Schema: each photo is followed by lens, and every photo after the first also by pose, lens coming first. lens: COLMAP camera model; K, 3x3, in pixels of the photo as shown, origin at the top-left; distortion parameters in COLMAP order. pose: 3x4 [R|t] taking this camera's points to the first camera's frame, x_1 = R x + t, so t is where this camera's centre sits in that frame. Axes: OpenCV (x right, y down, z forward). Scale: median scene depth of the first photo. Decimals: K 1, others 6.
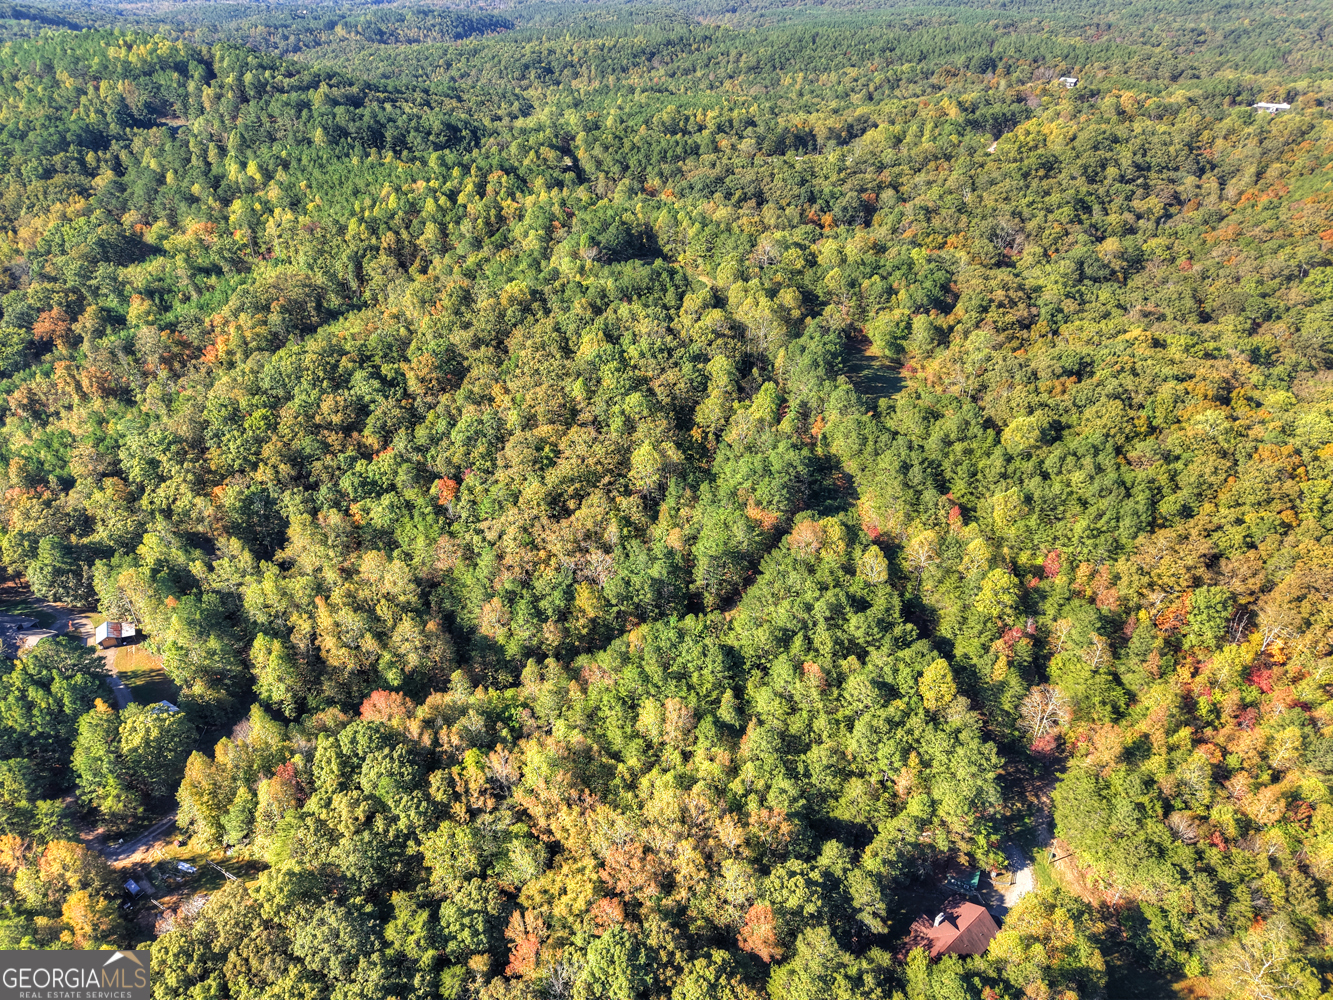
lens RADIAL K [[893.7, 0, 667.2], [0, 893.7, 506.0], [0, 0, 1]] dist [0.029809, -0.027490]
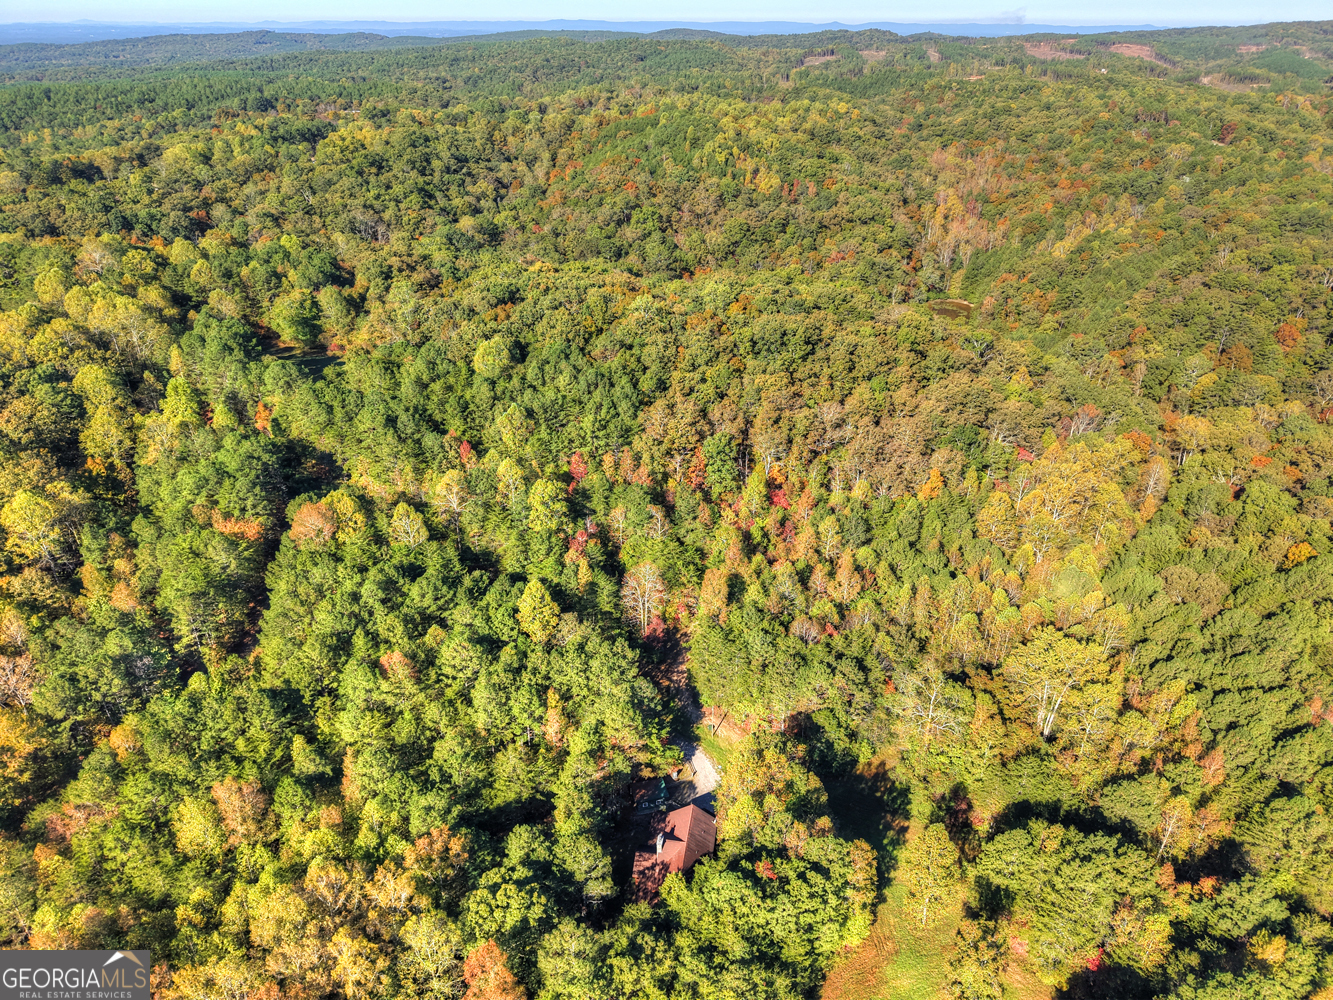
lens RADIAL K [[893.7, 0, 667.2], [0, 893.7, 506.0], [0, 0, 1]] dist [0.029809, -0.027490]
pose [[0.751590, -0.317478, 0.578204, -0.055759], [0.361094, 0.931577, 0.042132, 0.093321], [-0.552018, 0.177120, 0.814803, 0.179298]]
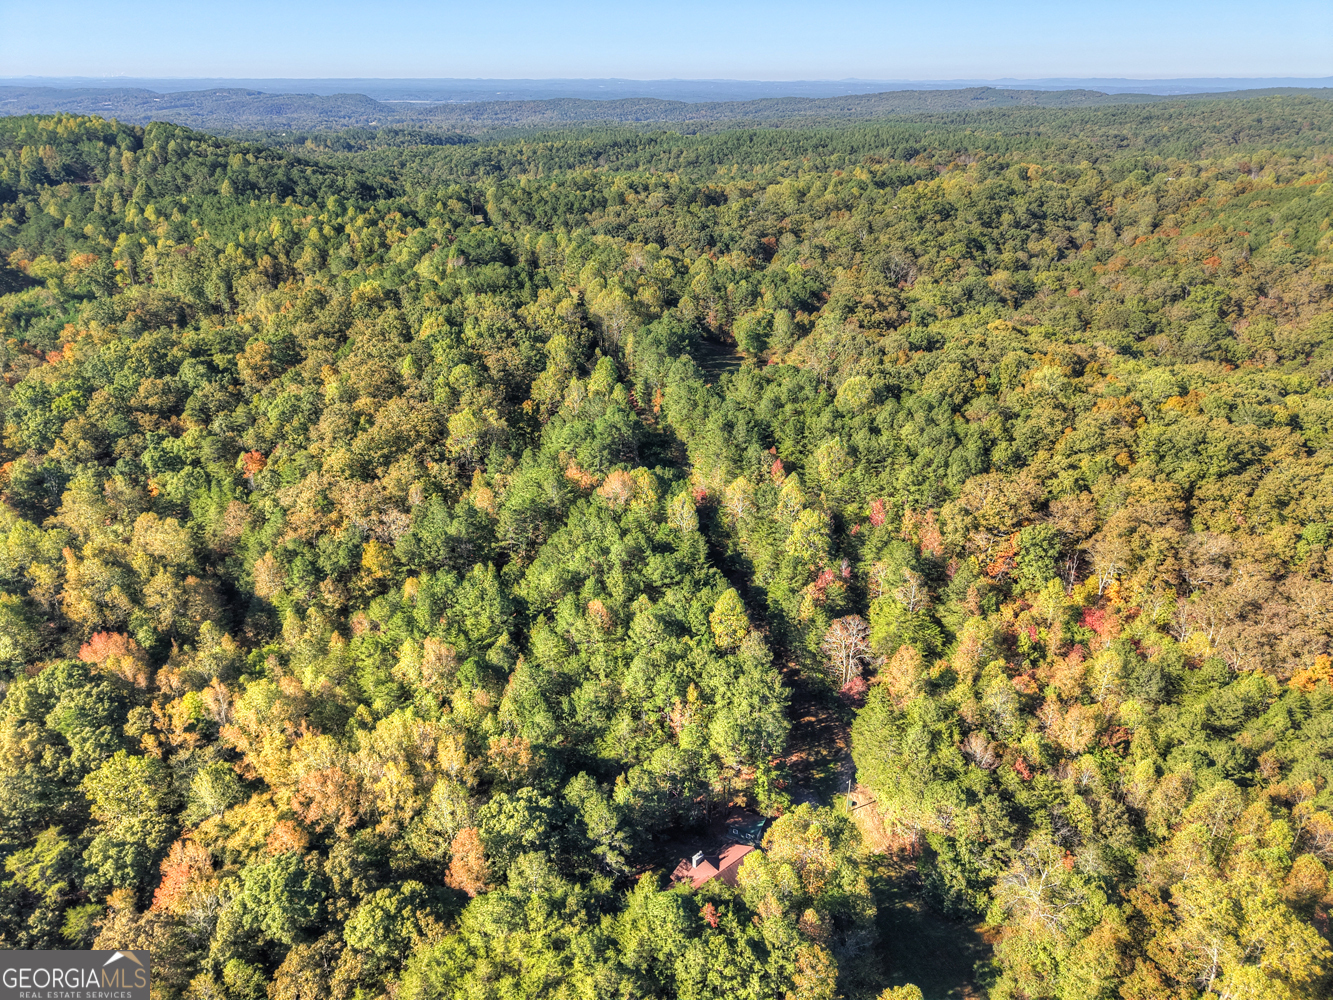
lens RADIAL K [[893.7, 0, 667.2], [0, 893.7, 506.0], [0, 0, 1]] dist [0.029809, -0.027490]
pose [[0.999835, -0.010874, 0.014536, 0.187260], [0.012657, 0.991590, -0.128801, 0.166087], [-0.013013, 0.128964, 0.991564, 0.074030]]
